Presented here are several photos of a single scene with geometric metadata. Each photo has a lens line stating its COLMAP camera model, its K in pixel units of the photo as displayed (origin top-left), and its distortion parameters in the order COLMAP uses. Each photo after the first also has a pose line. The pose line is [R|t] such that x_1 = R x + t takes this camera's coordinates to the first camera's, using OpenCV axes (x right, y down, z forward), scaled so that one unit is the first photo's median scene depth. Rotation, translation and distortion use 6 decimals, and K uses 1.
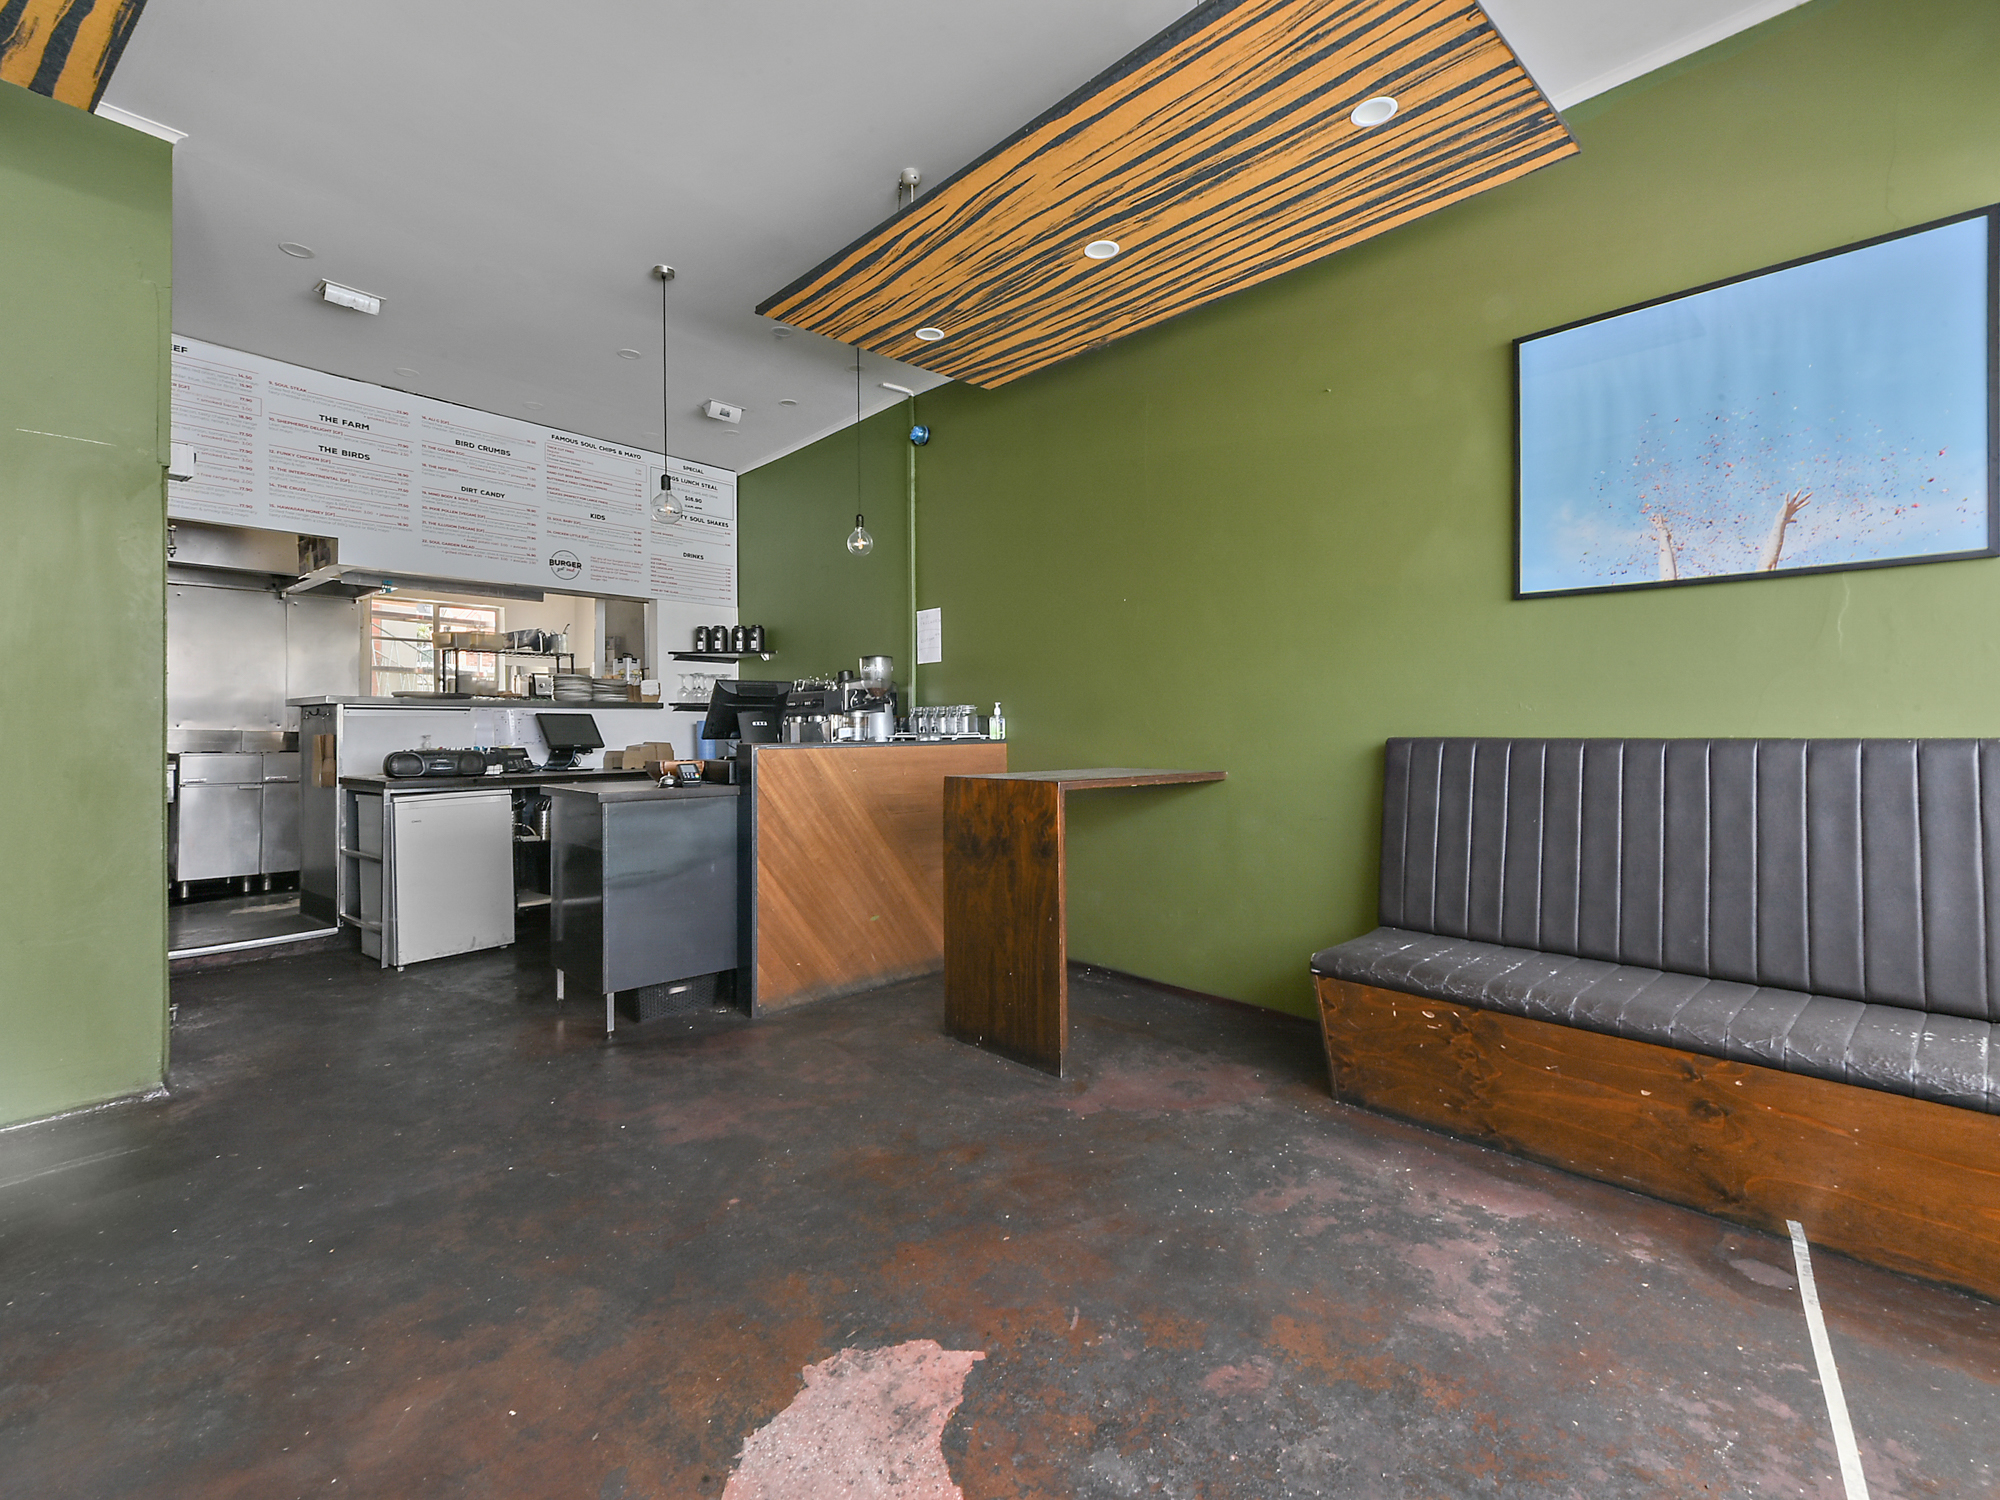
lens RADIAL K [[795.9, 0, 959.8], [0, 795.9, 724.6], [0, 0, 1]] dist [-0.002313, -0.000196]
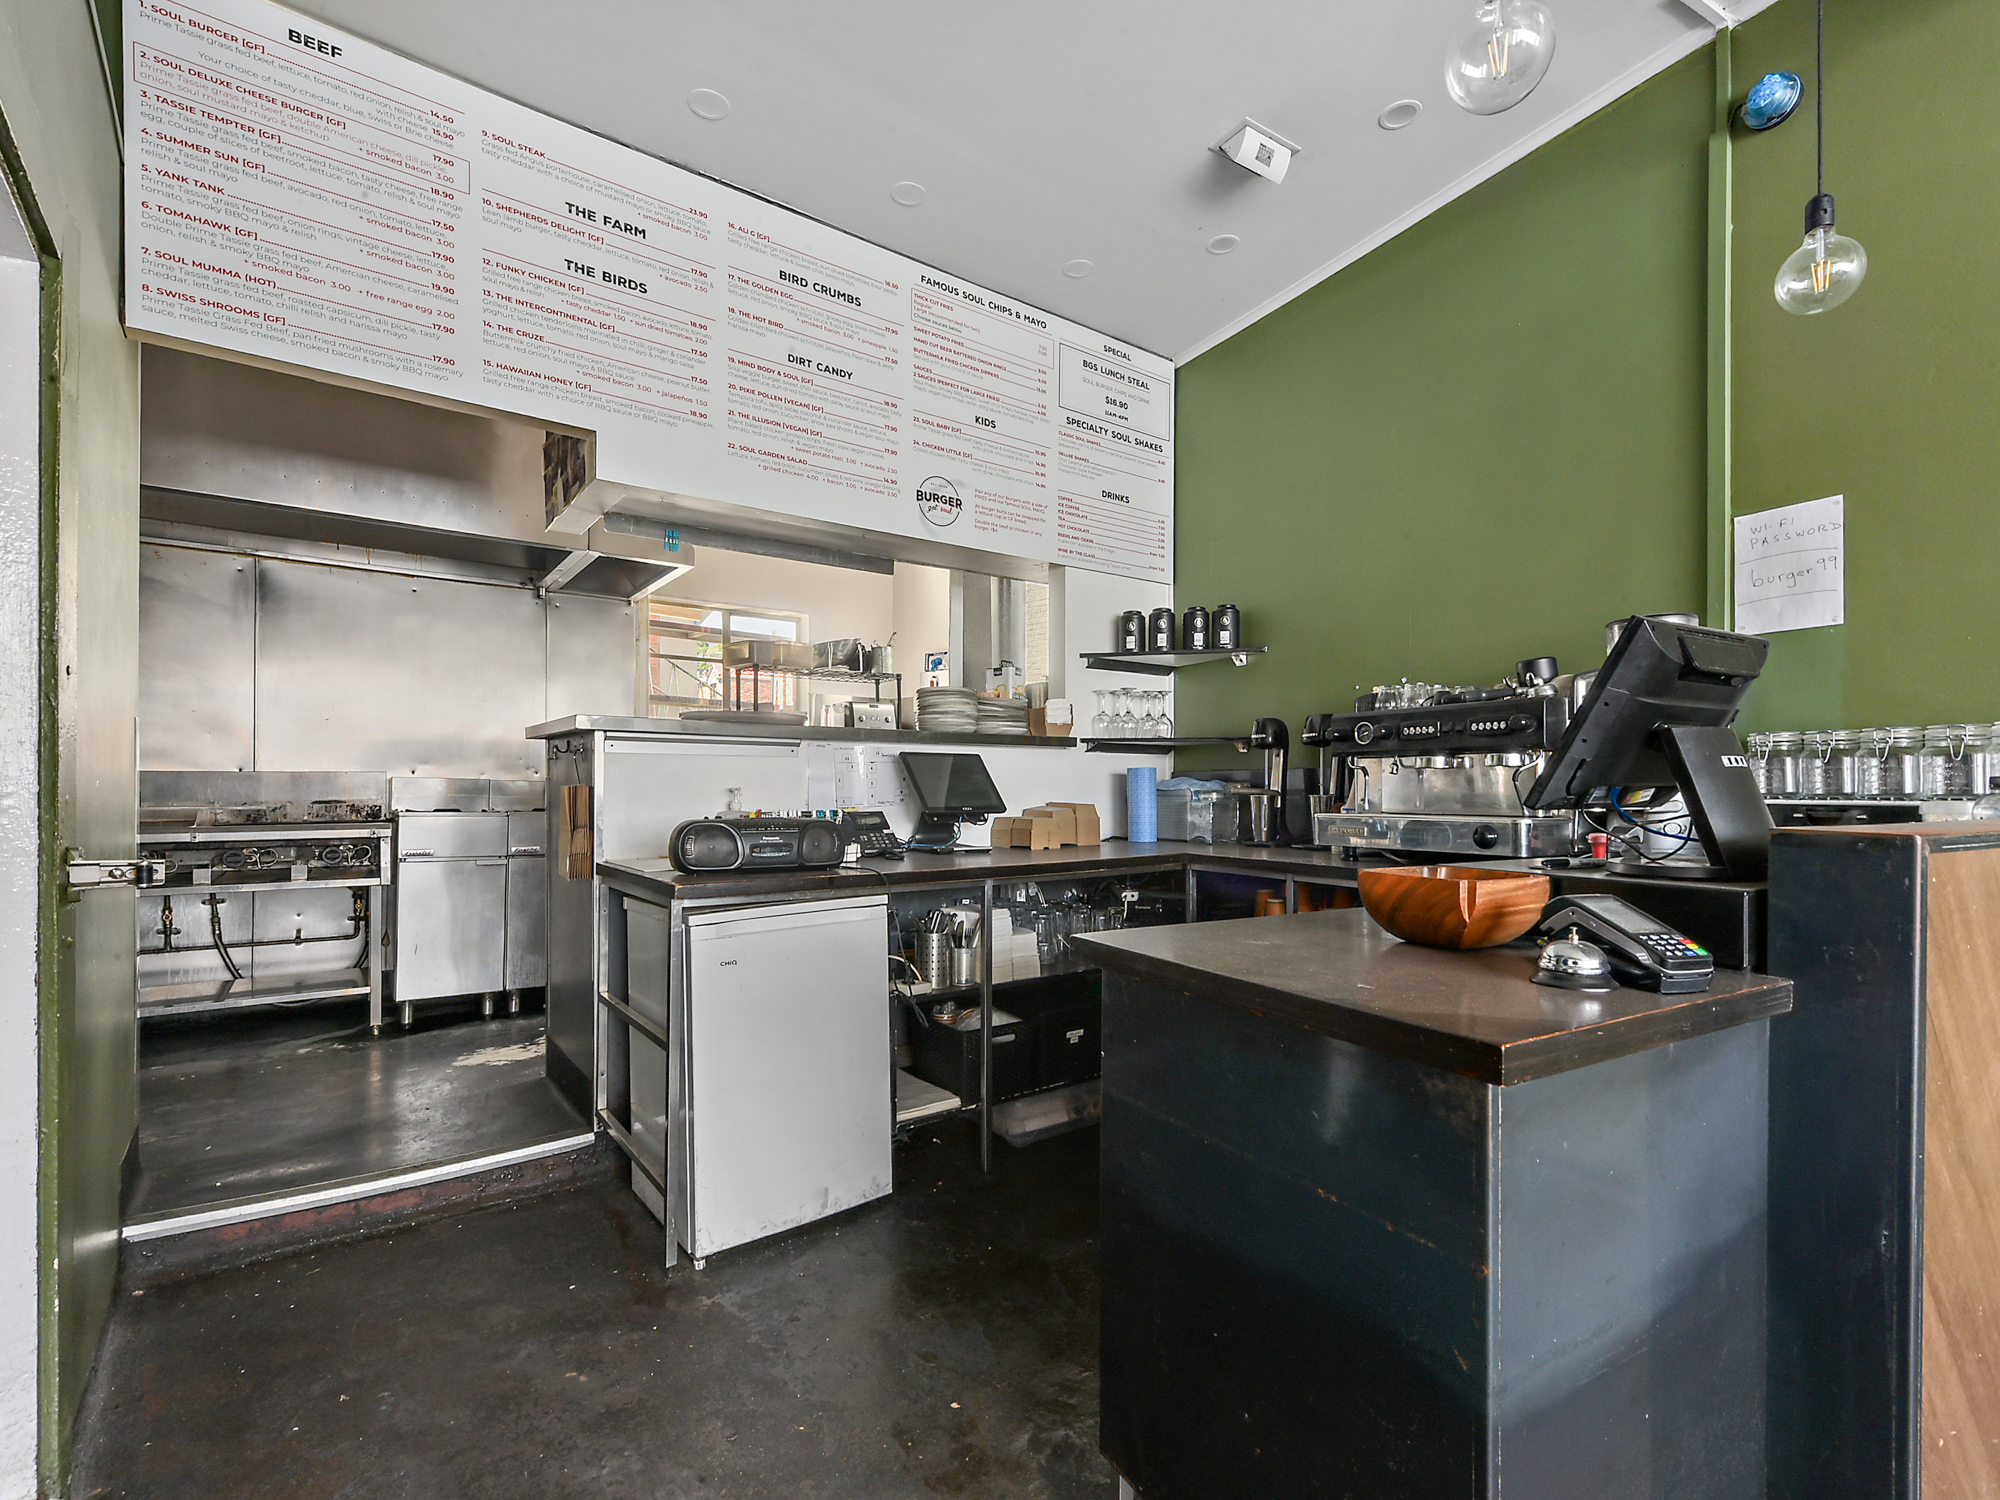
lens RADIAL K [[801.2, 0, 1000.8], [0, 801.2, 786.8], [0, 0, 1]] dist [0.002220, -0.000169]
pose [[0.975089, 0.007447, -0.221689, -0.327342], [-0.005724, 0.999948, 0.008412, 0.005836], [0.221740, -0.006933, 0.975081, 0.442018]]
